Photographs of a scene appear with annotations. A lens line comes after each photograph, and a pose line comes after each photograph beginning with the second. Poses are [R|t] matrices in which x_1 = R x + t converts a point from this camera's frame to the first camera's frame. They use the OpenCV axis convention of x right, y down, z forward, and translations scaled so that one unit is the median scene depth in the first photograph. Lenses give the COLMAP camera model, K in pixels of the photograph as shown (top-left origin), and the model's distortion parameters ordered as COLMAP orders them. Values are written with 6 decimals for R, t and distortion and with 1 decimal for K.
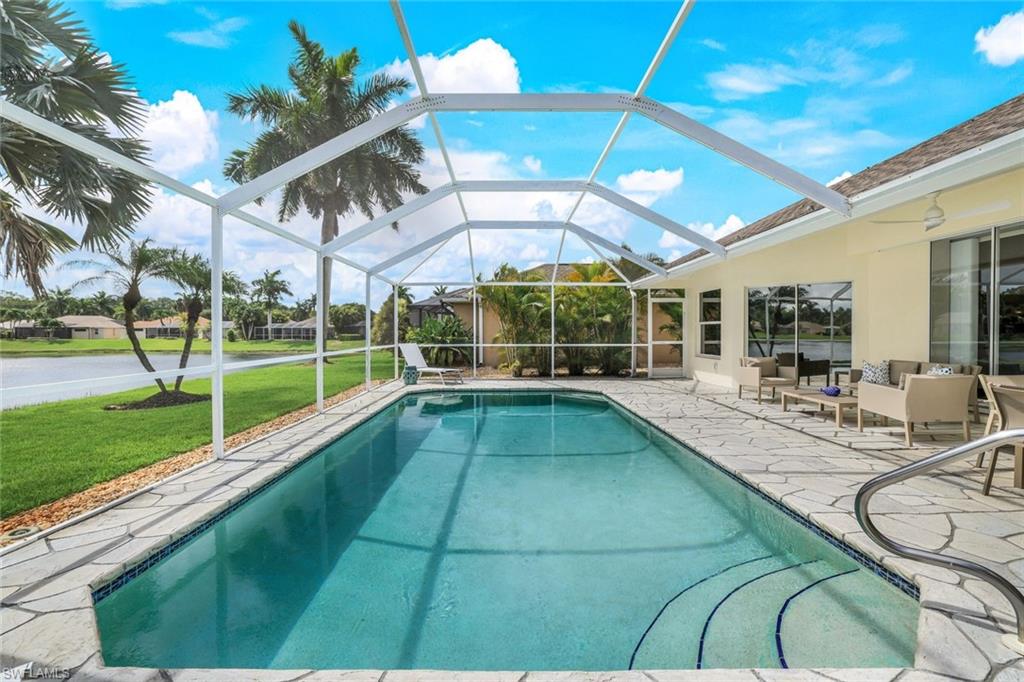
lens RADIAL K [[446.6, 0, 512.7], [0, 446.6, 334.8], [0, 0, 1]] dist [-0.043199, 0.017923]
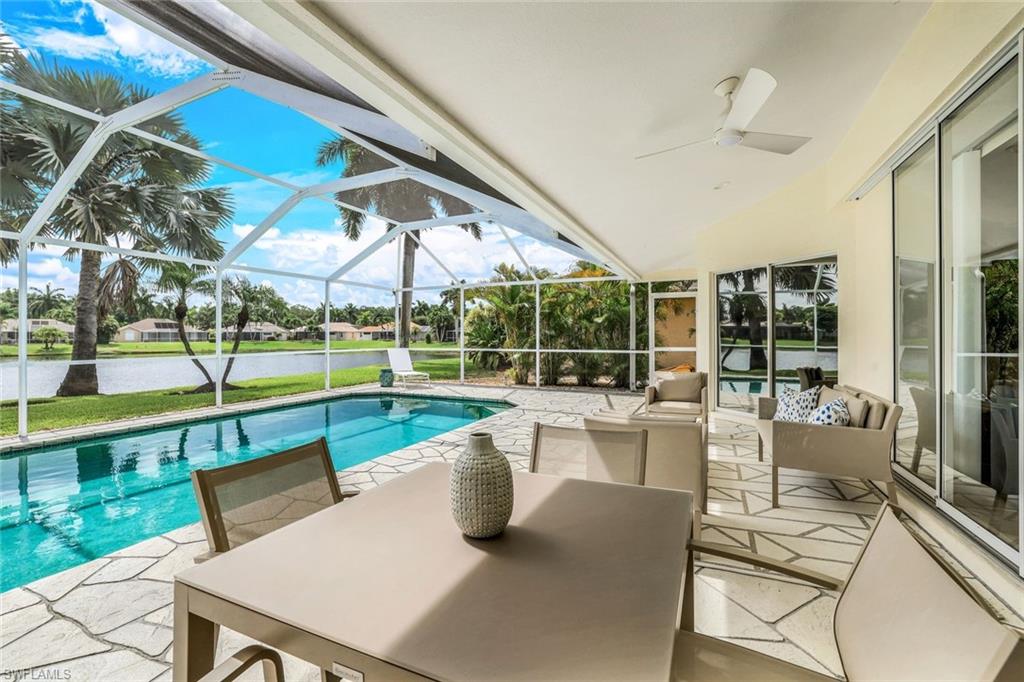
lens RADIAL K [[446.6, 0, 512.7], [0, 446.6, 334.8], [0, 0, 1]] dist [-0.043199, 0.017923]
pose [[0.906859, -0.000801, -0.421433, 0.426095], [-0.002003, 0.999979, -0.006210, -0.002873], [0.421429, 0.006476, 0.906838, 0.170087]]
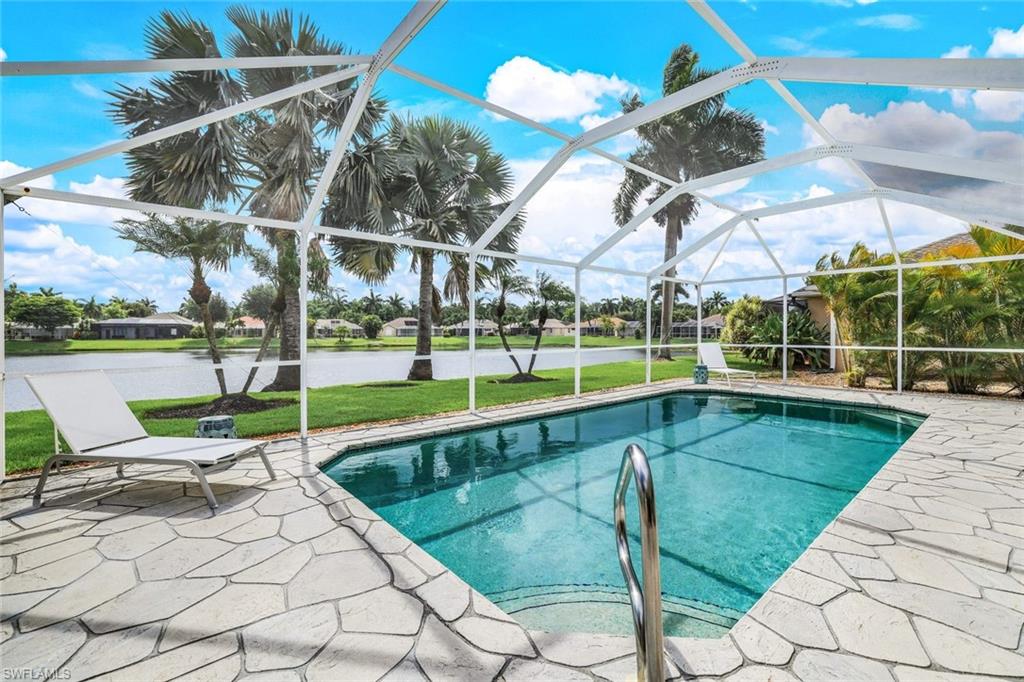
lens RADIAL K [[446.6, 0, 512.7], [0, 446.6, 334.8], [0, 0, 1]] dist [-0.043199, 0.017923]
pose [[0.648433, 0.004506, -0.761258, 0.230187], [-0.001620, 0.999988, 0.004540, -0.002049], [0.761270, -0.001711, 0.648433, 0.029751]]
